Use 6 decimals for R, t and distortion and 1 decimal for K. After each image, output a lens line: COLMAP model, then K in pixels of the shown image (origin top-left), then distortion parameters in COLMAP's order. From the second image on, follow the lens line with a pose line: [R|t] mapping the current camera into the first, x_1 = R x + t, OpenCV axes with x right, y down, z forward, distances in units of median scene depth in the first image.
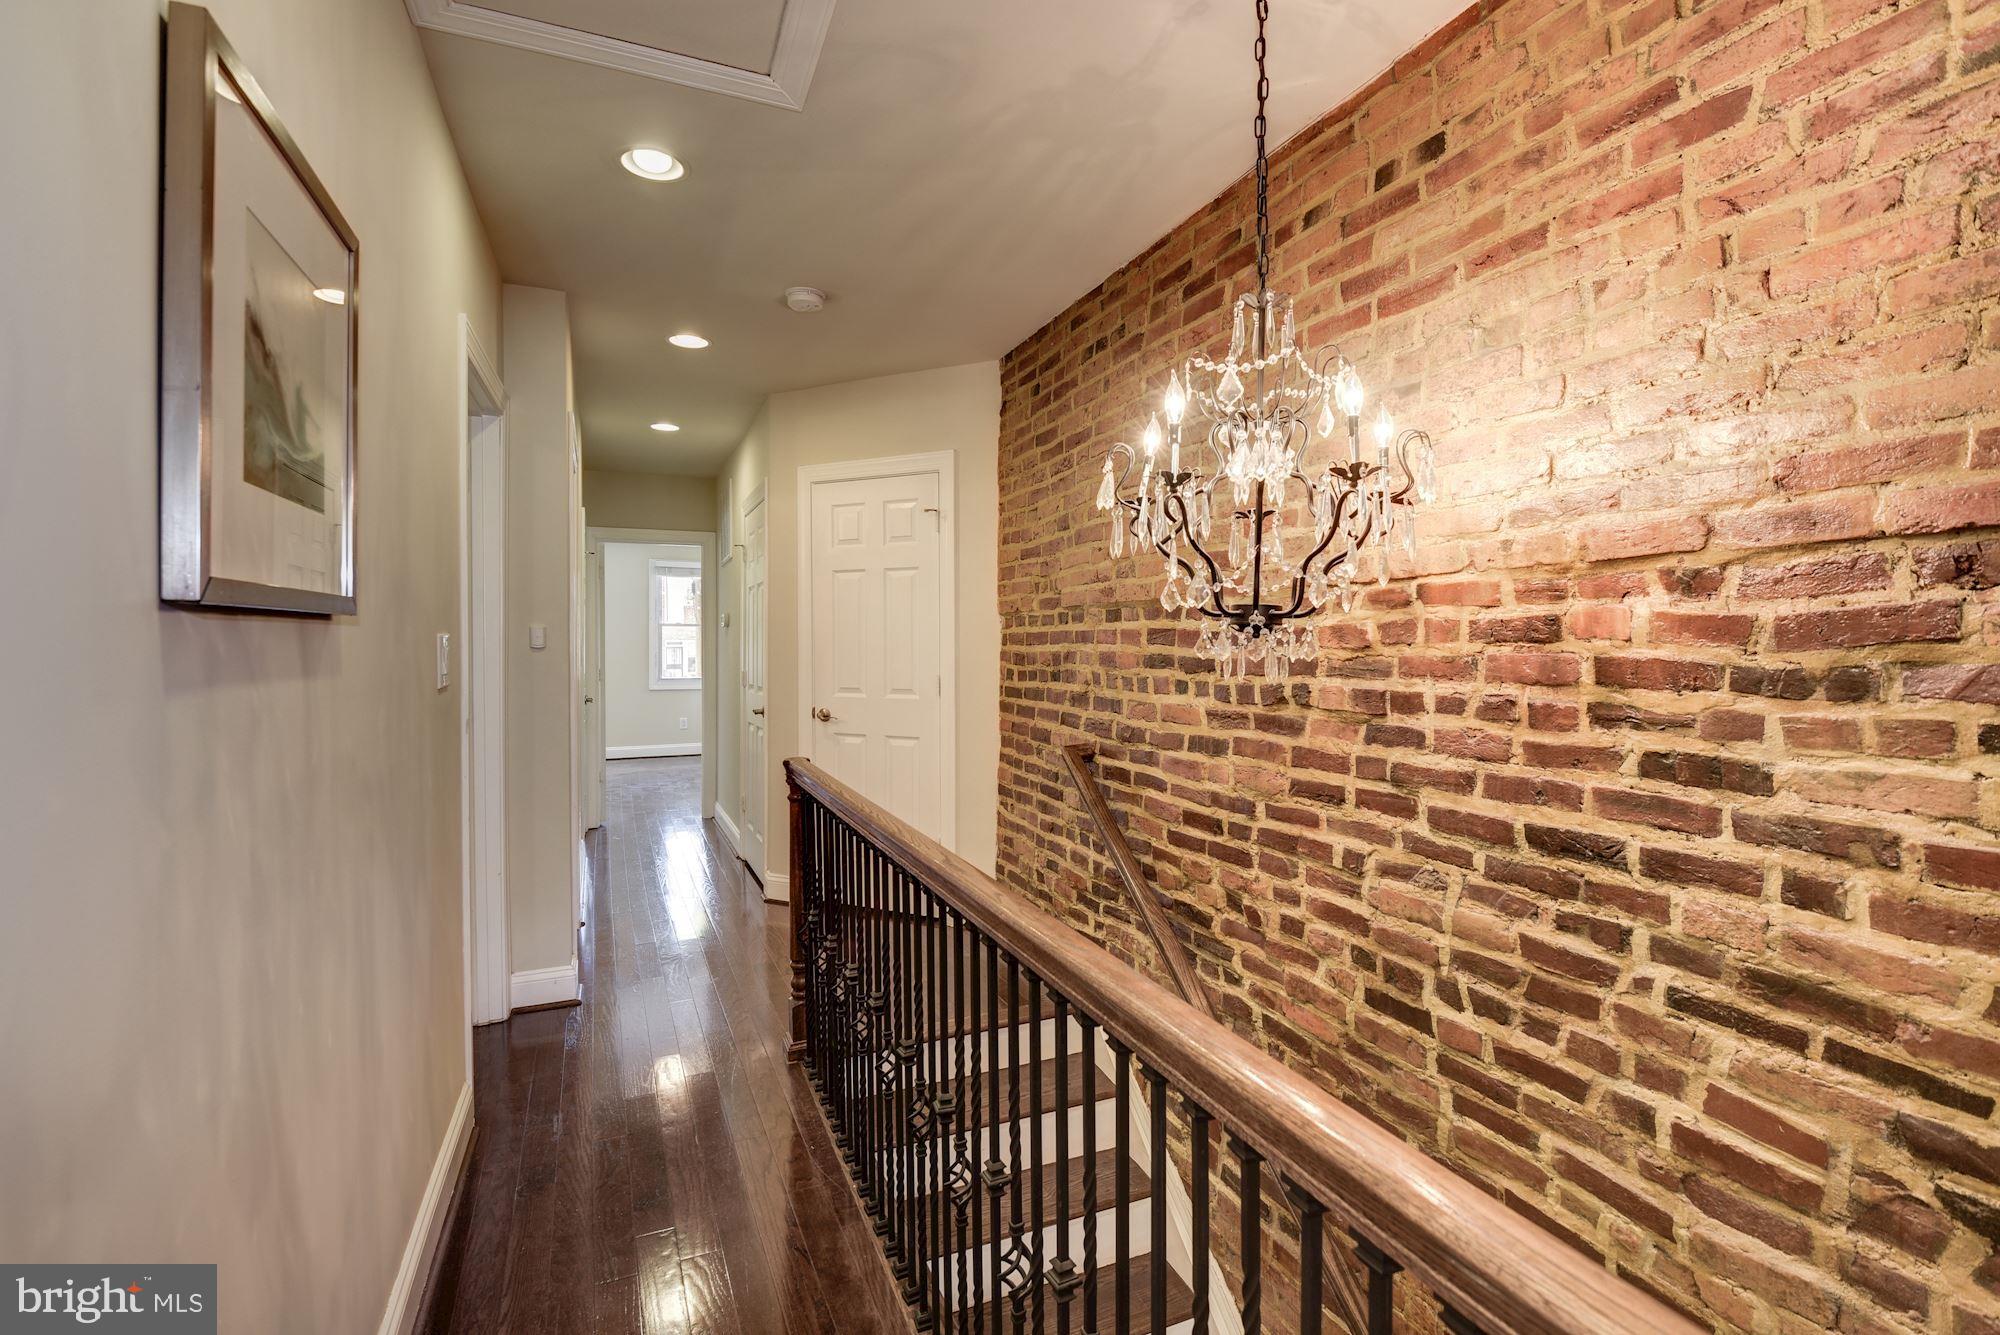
lens RADIAL K [[910.6, 0, 1011.0], [0, 910.6, 660.5], [0, 0, 1]] dist [-0.029699, -0.000906]
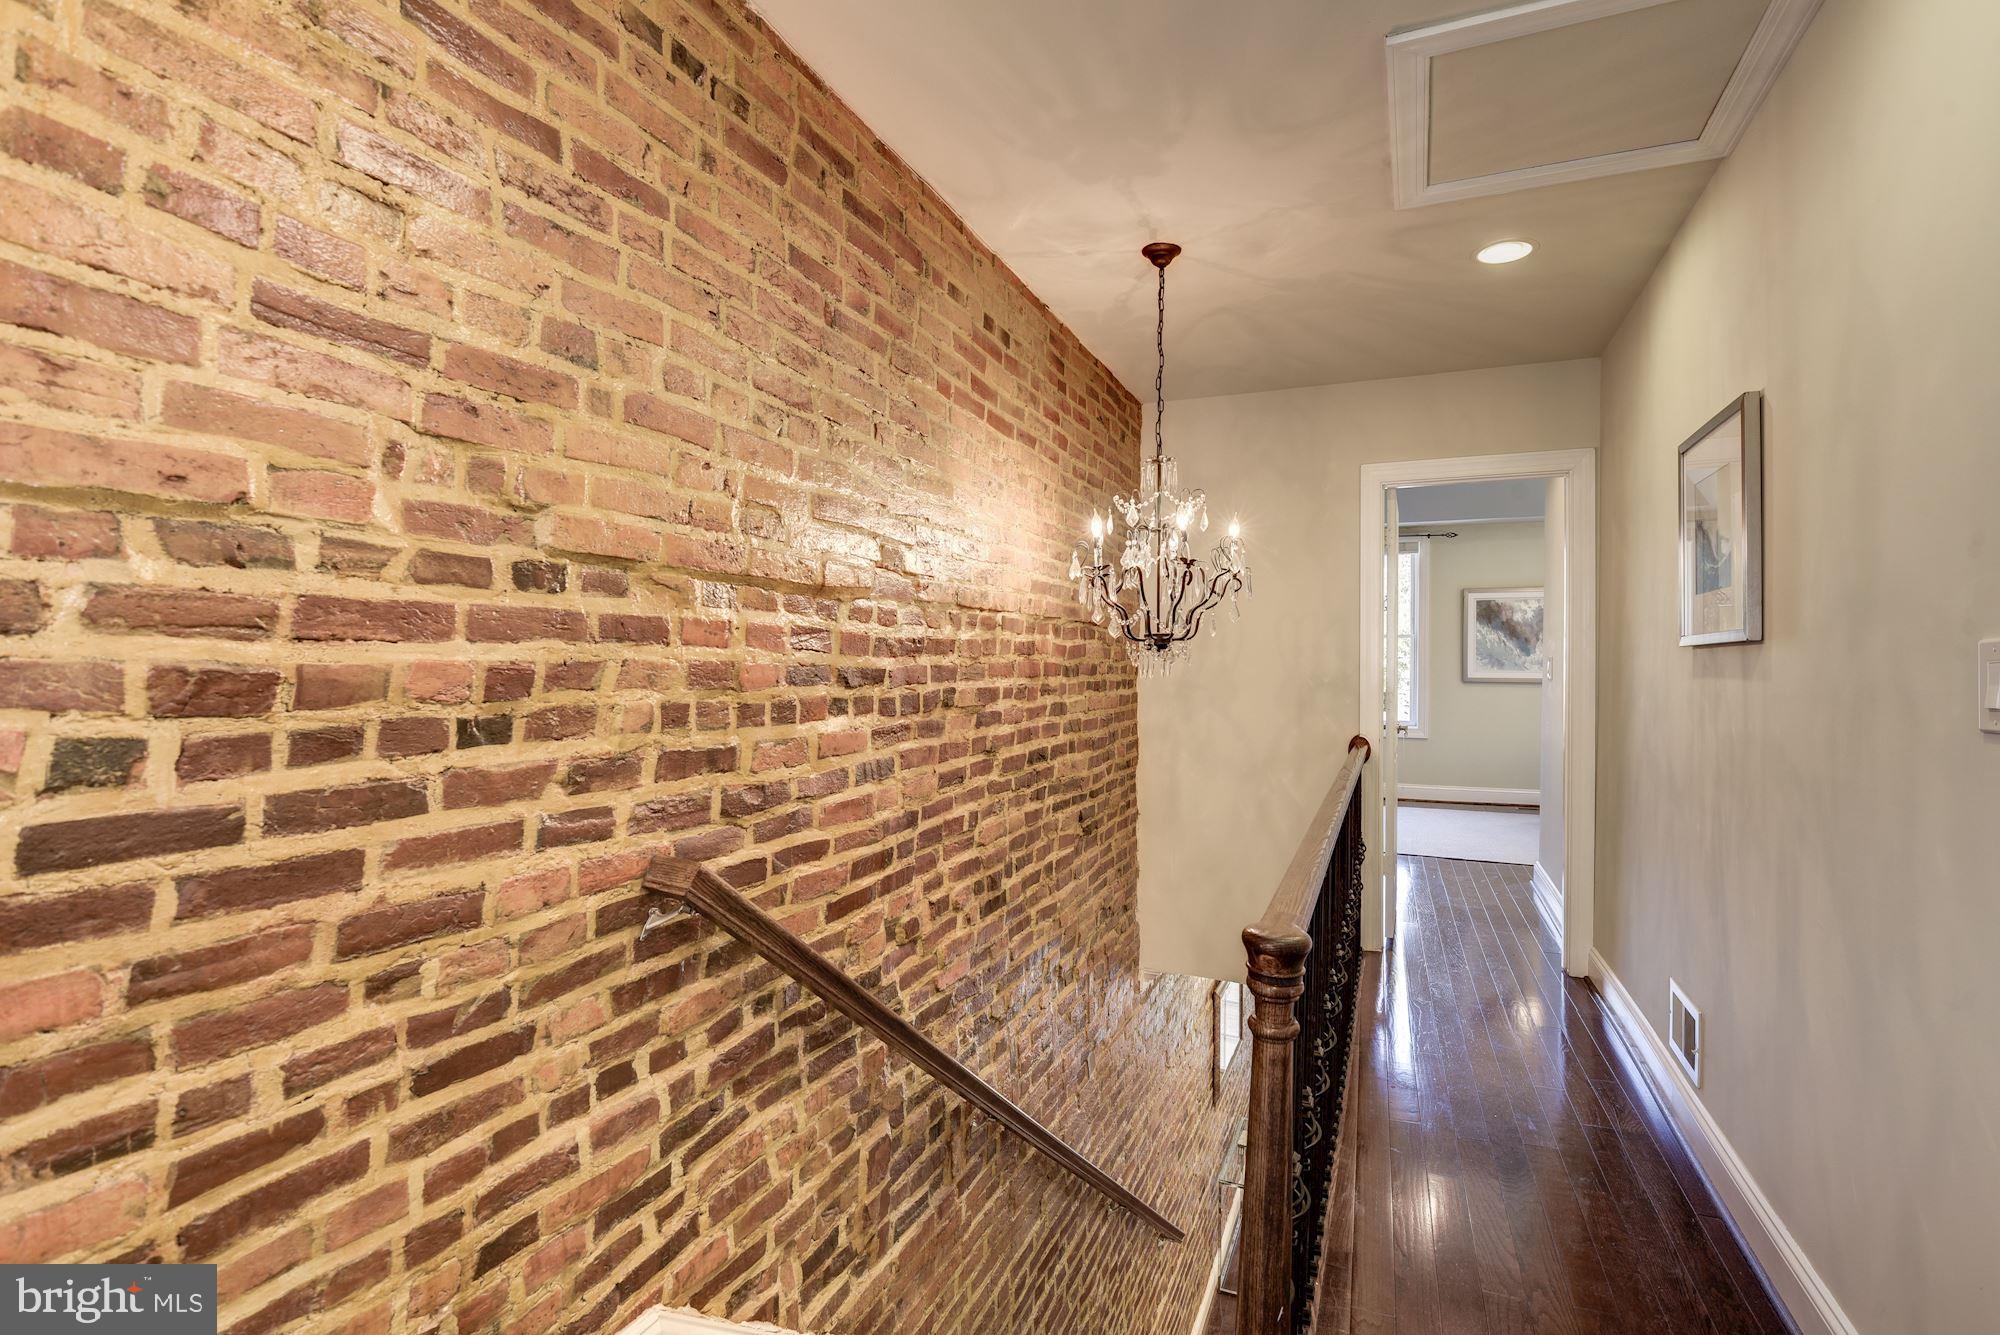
lens RADIAL K [[910.6, 0, 1011.0], [0, 910.6, 660.5], [0, 0, 1]] dist [-0.029699, -0.000906]
pose [[-0.699041, -0.006565, 0.715051, -0.512658], [0.002686, 0.999927, 0.011806, -0.020771], [-0.715076, 0.010173, -0.698972, 1.601523]]
